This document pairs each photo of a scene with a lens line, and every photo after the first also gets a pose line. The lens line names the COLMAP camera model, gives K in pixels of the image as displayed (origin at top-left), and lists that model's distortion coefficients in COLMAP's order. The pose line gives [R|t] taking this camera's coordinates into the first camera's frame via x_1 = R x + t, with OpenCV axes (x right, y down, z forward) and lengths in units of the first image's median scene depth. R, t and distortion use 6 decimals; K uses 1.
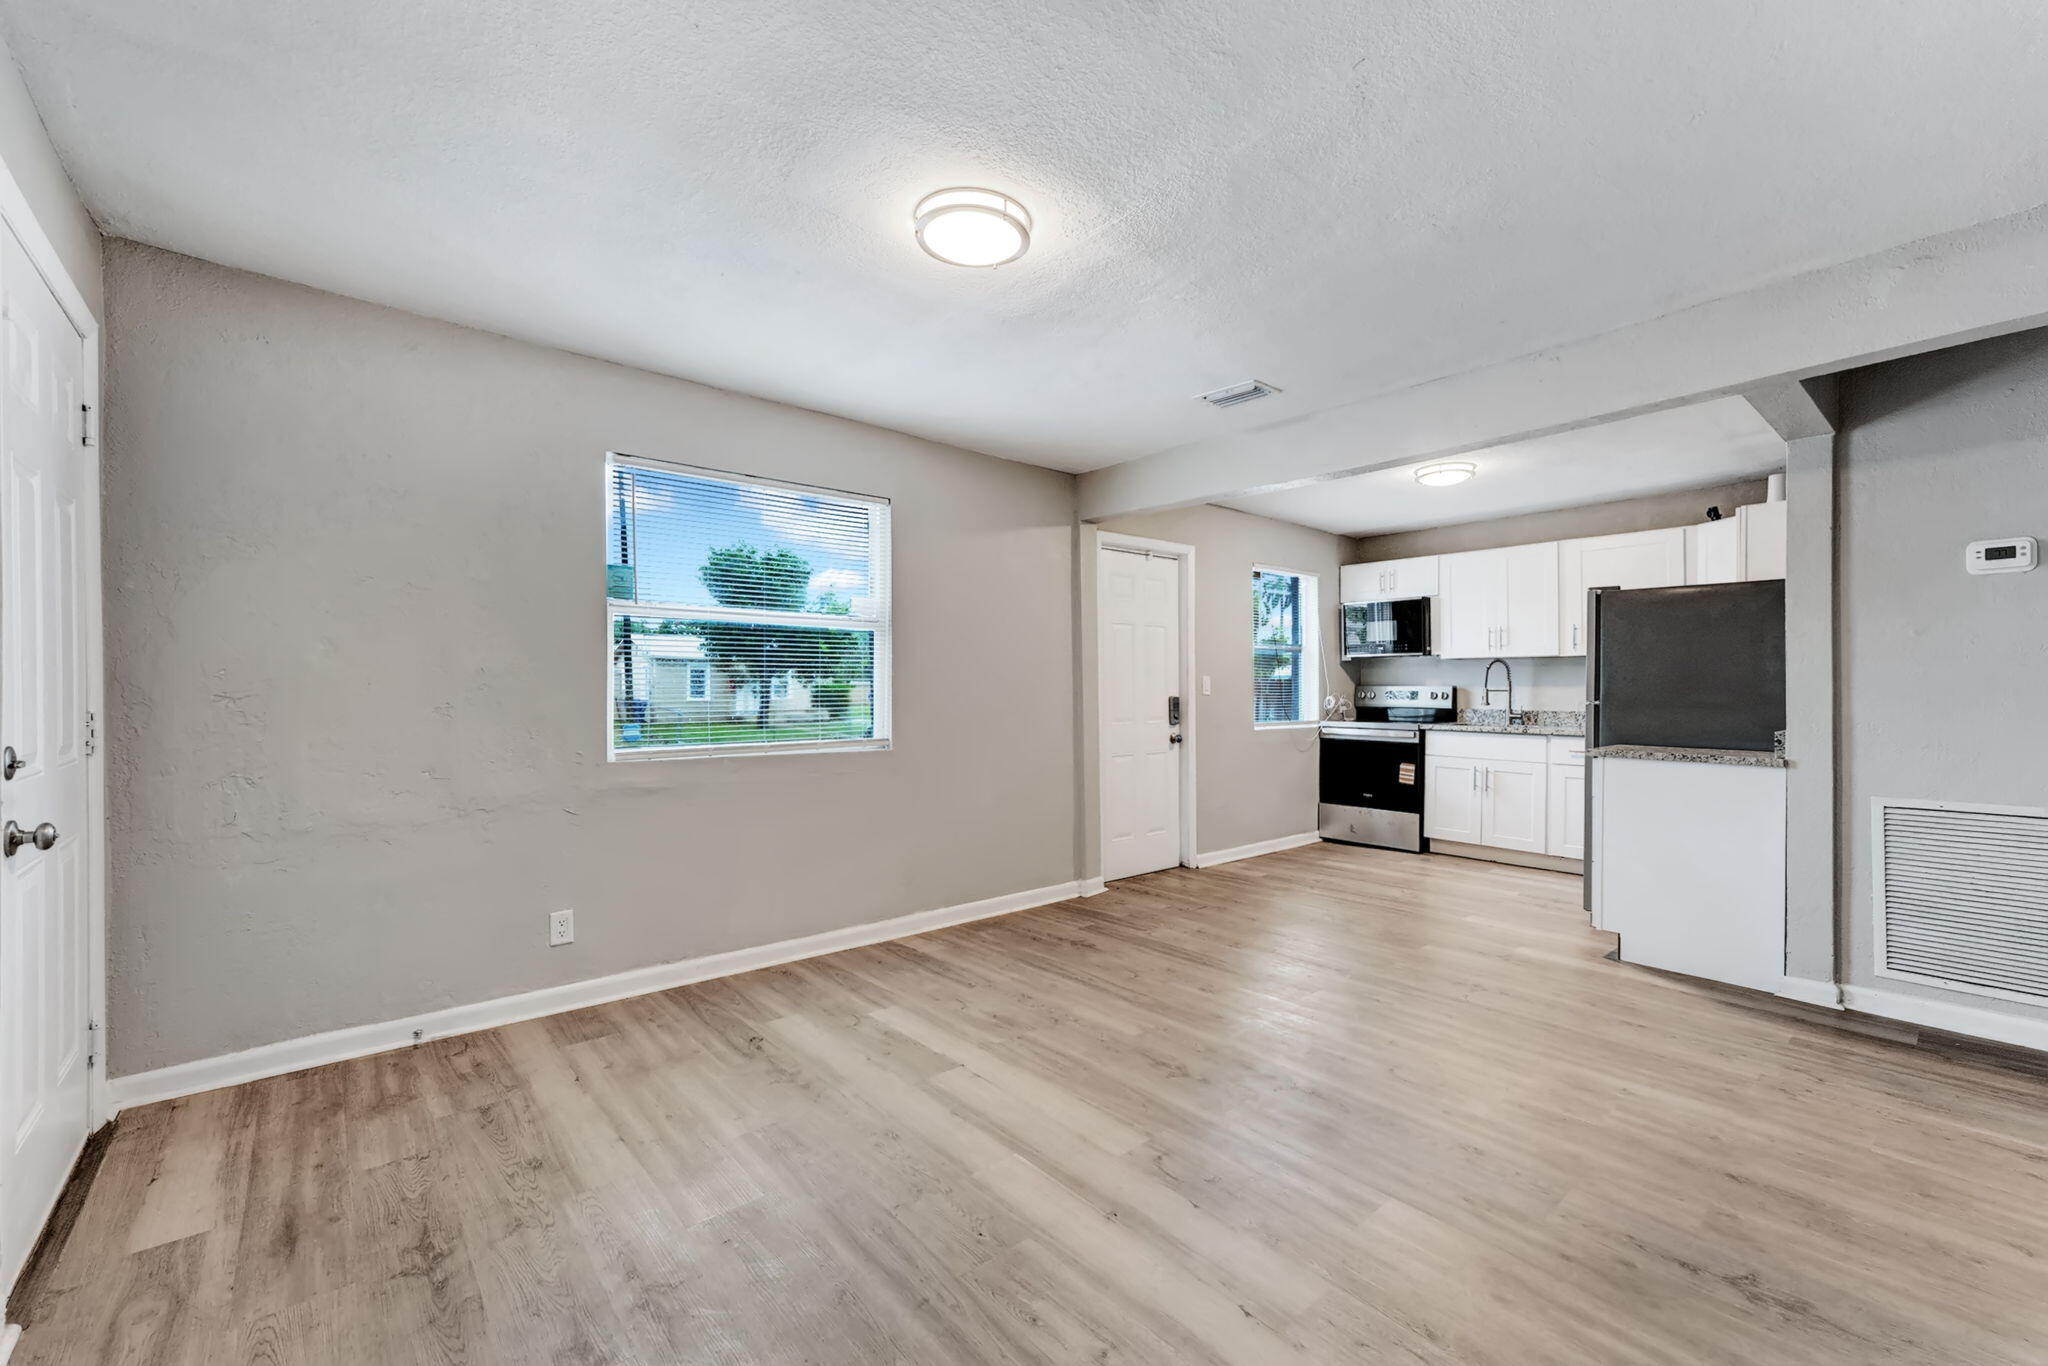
lens RADIAL K [[838.9, 0, 1021.4], [0, 838.9, 683.6], [0, 0, 1]] dist [-0.010451, 0.000215]
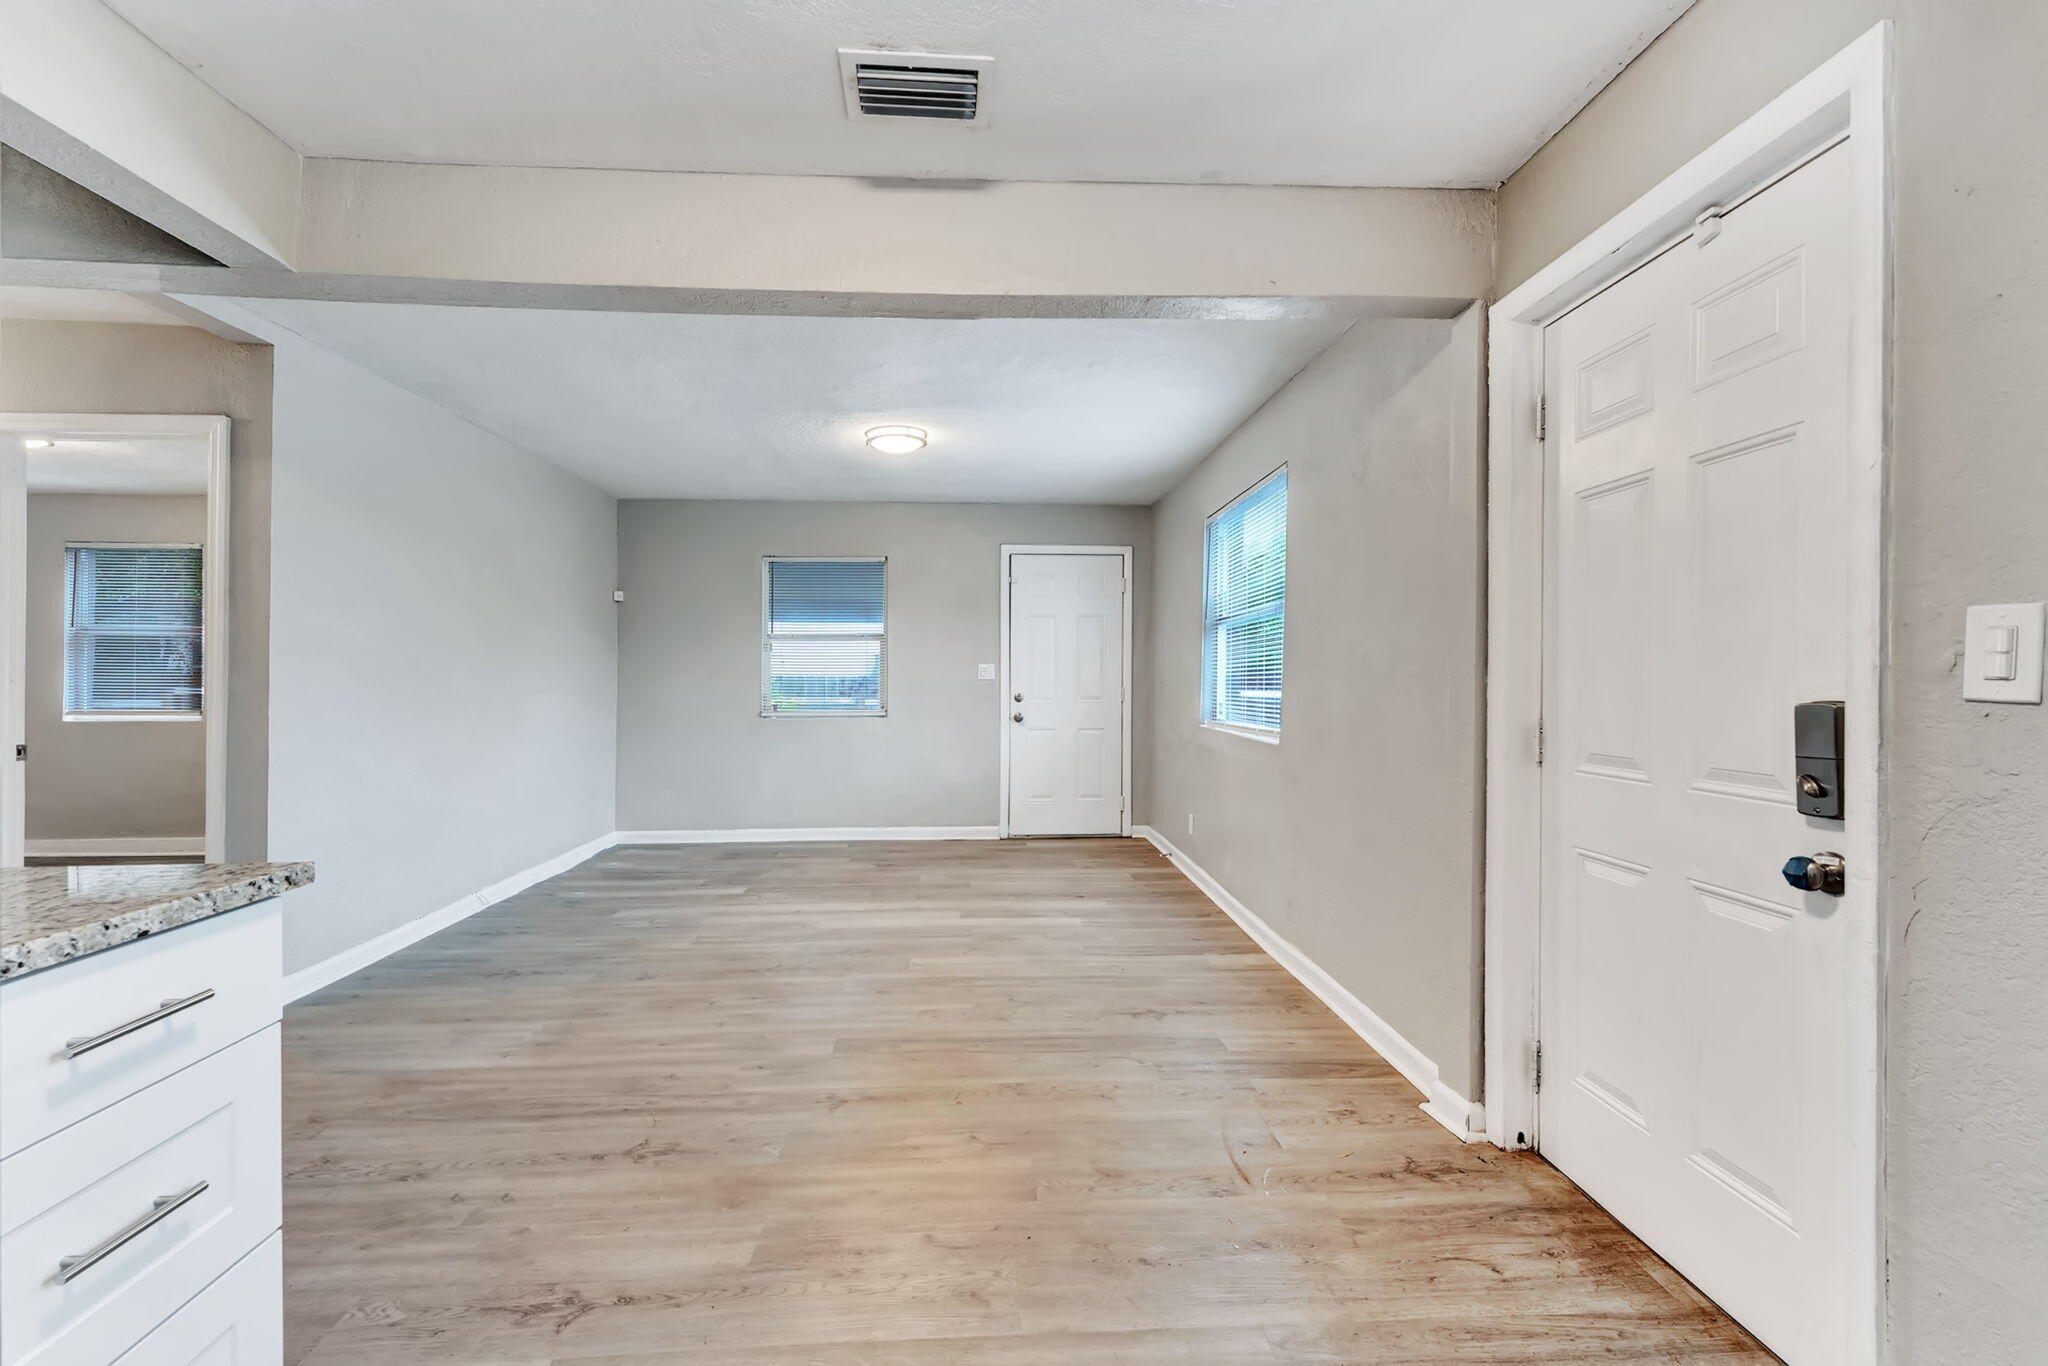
lens RADIAL K [[838.9, 0, 1021.4], [0, 838.9, 683.6], [0, 0, 1]] dist [-0.010451, 0.000215]
pose [[-0.604833, 0.010832, -0.796279, 0.785431], [0.011752, 0.999920, 0.004676, 0.009578], [0.796266, -0.006530, -0.604912, 1.459474]]
